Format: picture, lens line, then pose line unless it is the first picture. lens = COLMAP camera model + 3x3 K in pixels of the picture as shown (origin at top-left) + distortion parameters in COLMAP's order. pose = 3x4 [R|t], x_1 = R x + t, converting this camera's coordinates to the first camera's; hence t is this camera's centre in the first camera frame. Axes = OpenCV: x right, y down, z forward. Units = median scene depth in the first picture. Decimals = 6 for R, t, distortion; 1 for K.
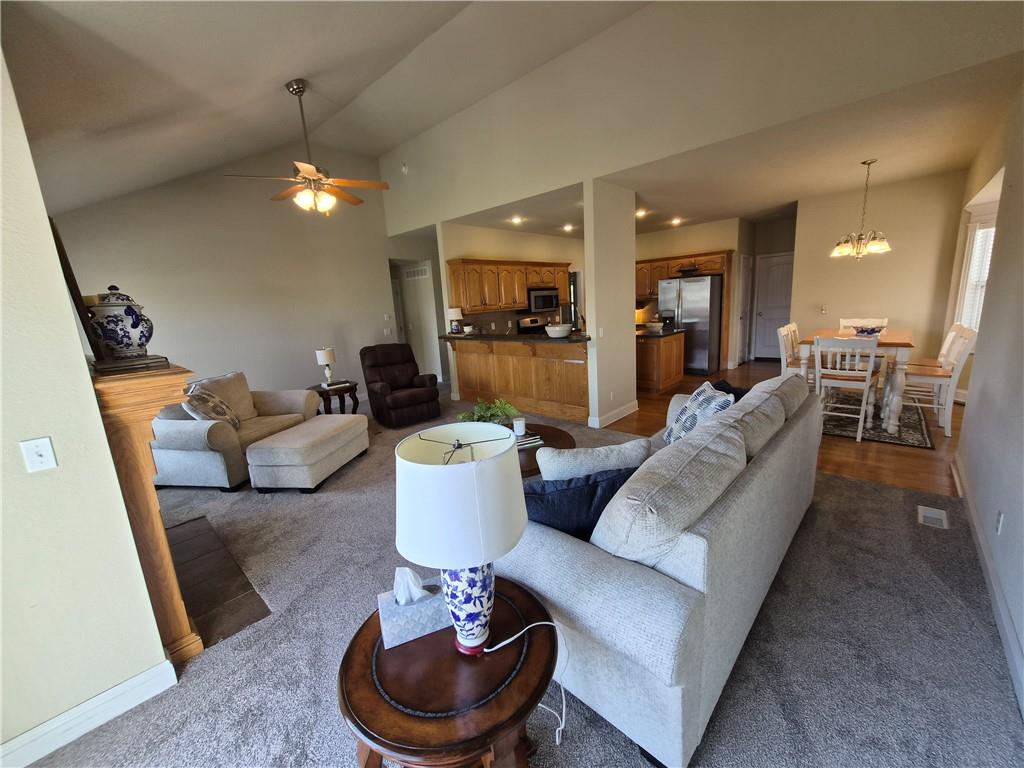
lens RADIAL K [[404.6, 0, 513.3], [0, 404.6, 378.3], [0, 0, 1]] dist [0.008206, -0.000474]
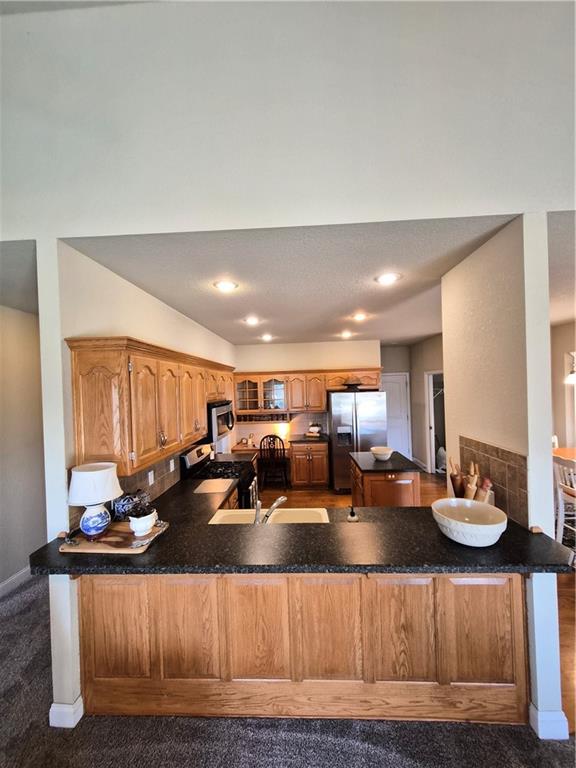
lens RADIAL K [[303.5, 0, 292.7], [0, 303.5, 393.4], [0, 0, 1]] dist [0.008206, -0.000474]
pose [[0.751983, 0.022219, 0.658808, -0.184463], [0.107932, 0.981793, -0.156309, -0.169947], [-0.650287, 0.188648, 0.735893, 0.651890]]
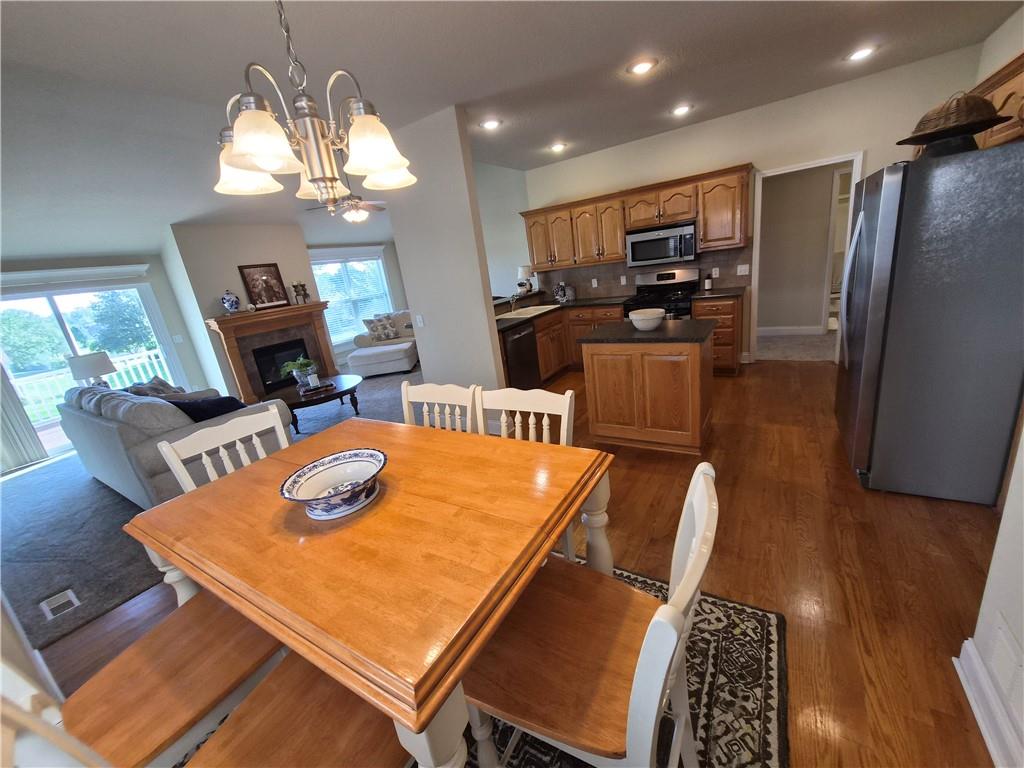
lens RADIAL K [[404.6, 0, 515.8], [0, 404.6, 383.4], [0, 0, 1]] dist [0.008206, -0.000474]
pose [[0.207930, 0.310914, -0.927415, 0.809160], [-0.067380, 0.950438, 0.303525, -0.191319], [0.975820, -0.000623, 0.218574, 0.737458]]
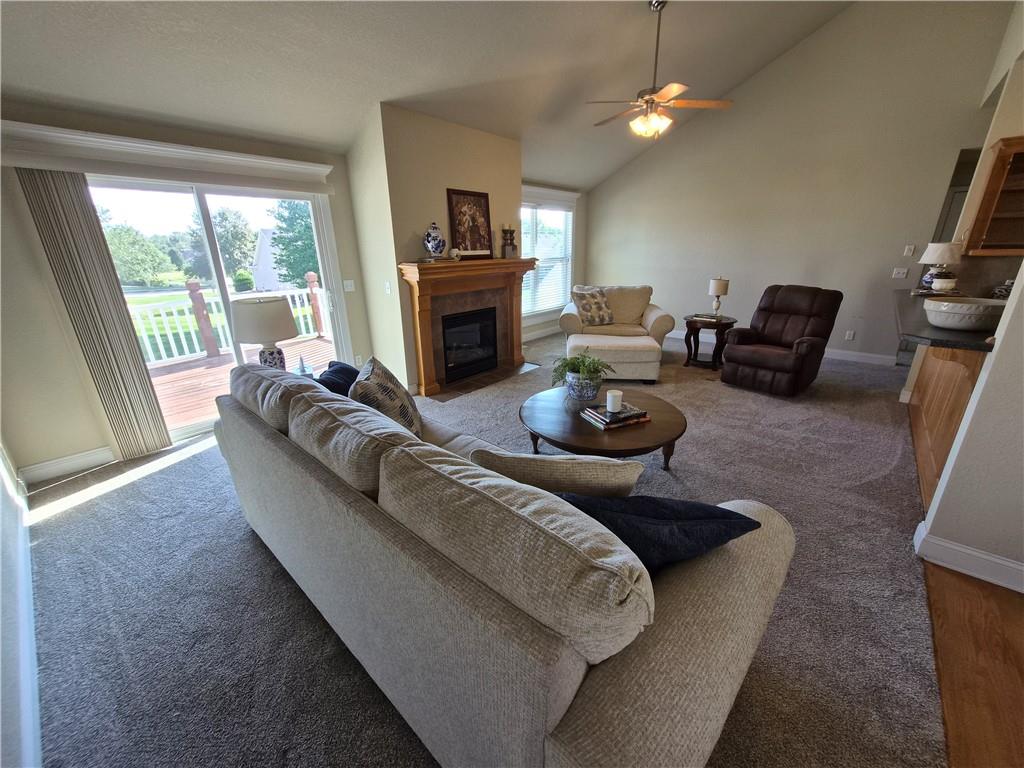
lens RADIAL K [[404.6, 0, 519.3], [0, 404.6, 383.4], [0, 0, 1]] dist [0.008206, -0.000474]
pose [[0.055956, 0.381554, -0.922651, 0.392686], [-0.184403, 0.912151, 0.366028, -0.091324], [0.981257, 0.149658, 0.121400, 0.379124]]
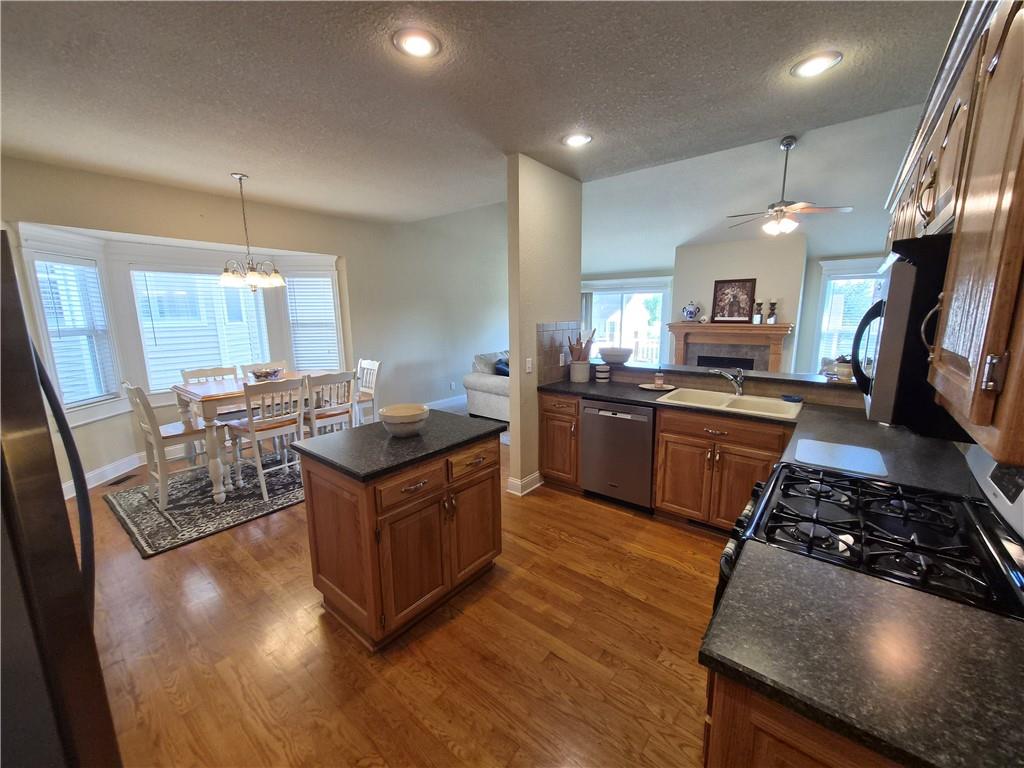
lens RADIAL K [[404.6, 0, 519.1], [0, 404.6, 382.7], [0, 0, 1]] dist [0.008206, -0.000474]
pose [[-0.994047, 0.081868, -0.071885, 0.278552], [0.050482, 0.930814, 0.361990, -0.278179], [0.096547, 0.356206, -0.929406, 1.328760]]
